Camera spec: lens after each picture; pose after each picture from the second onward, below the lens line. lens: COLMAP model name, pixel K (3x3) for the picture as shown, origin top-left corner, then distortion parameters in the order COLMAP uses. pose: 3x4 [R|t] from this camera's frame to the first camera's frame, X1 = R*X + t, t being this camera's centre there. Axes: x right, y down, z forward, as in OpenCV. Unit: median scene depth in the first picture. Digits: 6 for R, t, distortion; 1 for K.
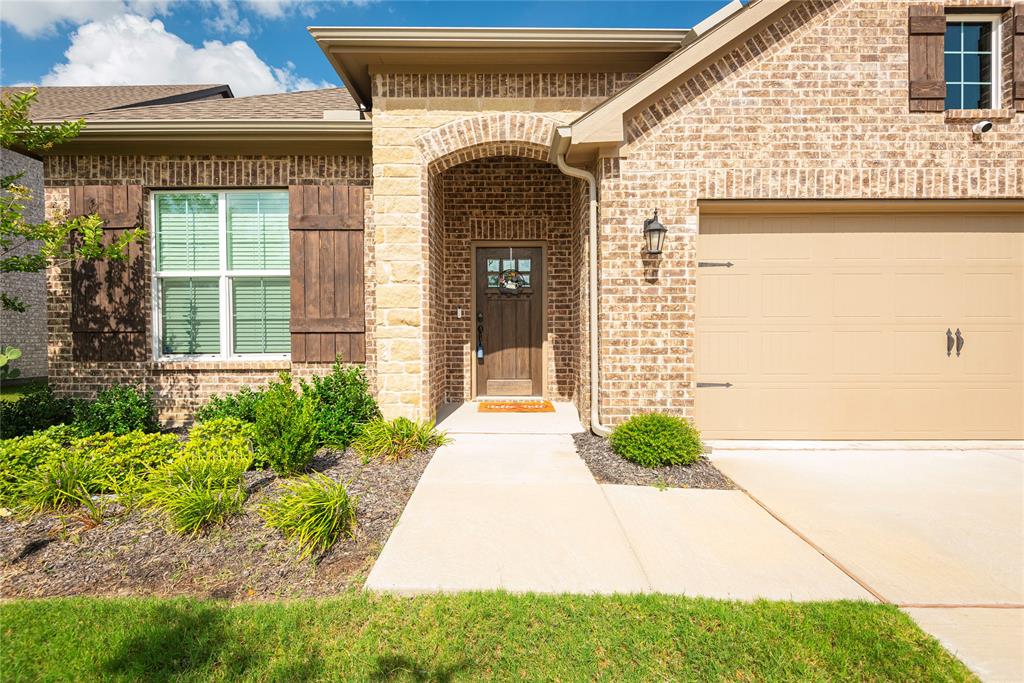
lens RADIAL K [[459.7, 0, 510.4], [0, 459.7, 340.7], [0, 0, 1]] dist [0.031693, -0.020247]
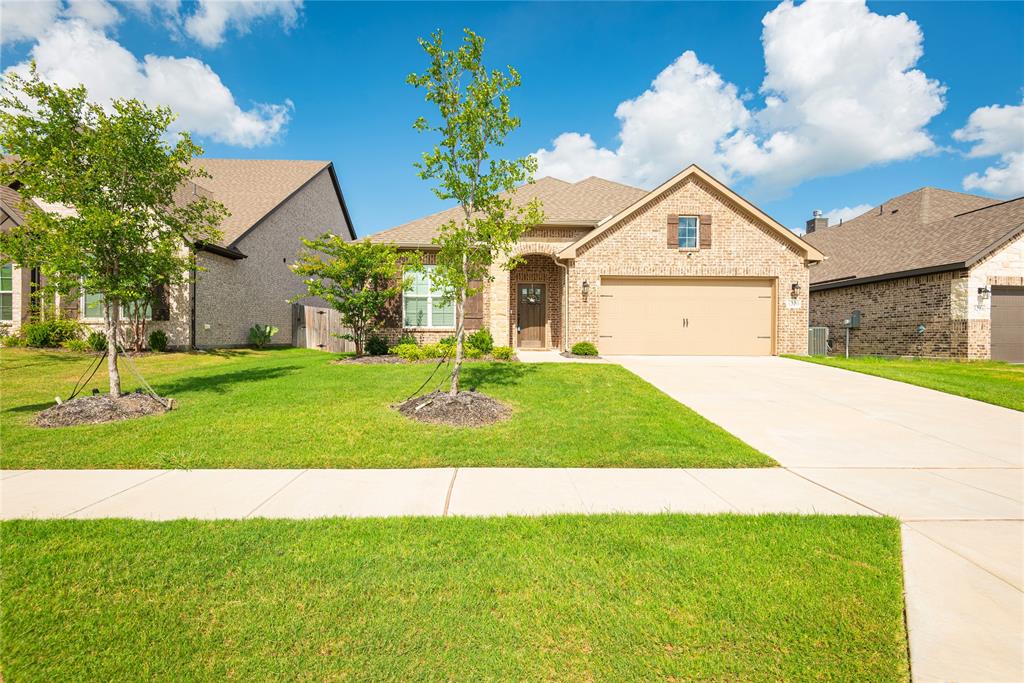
lens RADIAL K [[459.7, 0, 510.4], [0, 459.7, 340.7], [0, 0, 1]] dist [0.031693, -0.020247]
pose [[0.998917, 0.008417, 0.045763, -0.293059], [-0.008321, 0.999963, -0.002298, 0.127063], [-0.045781, 0.001915, 0.998950, -1.818570]]
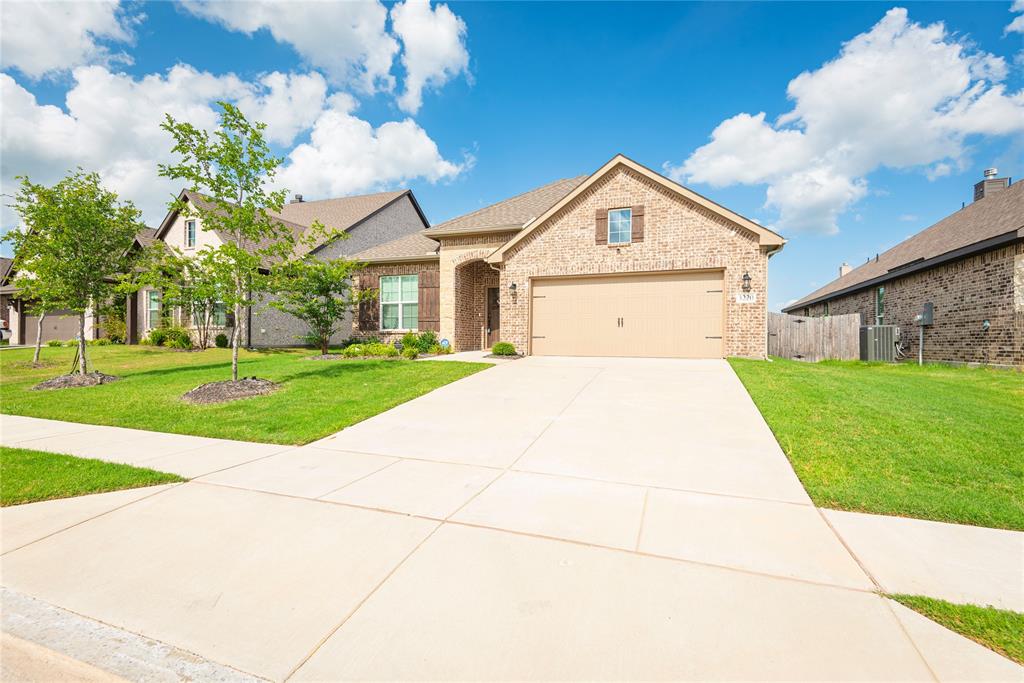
lens RADIAL K [[459.7, 0, 510.4], [0, 459.7, 340.7], [0, 0, 1]] dist [0.031693, -0.020247]
pose [[0.939497, 0.007529, -0.342475, 1.212161], [-0.011115, 0.999902, -0.008510, 0.137369], [0.342378, 0.011802, 0.939488, -1.749620]]
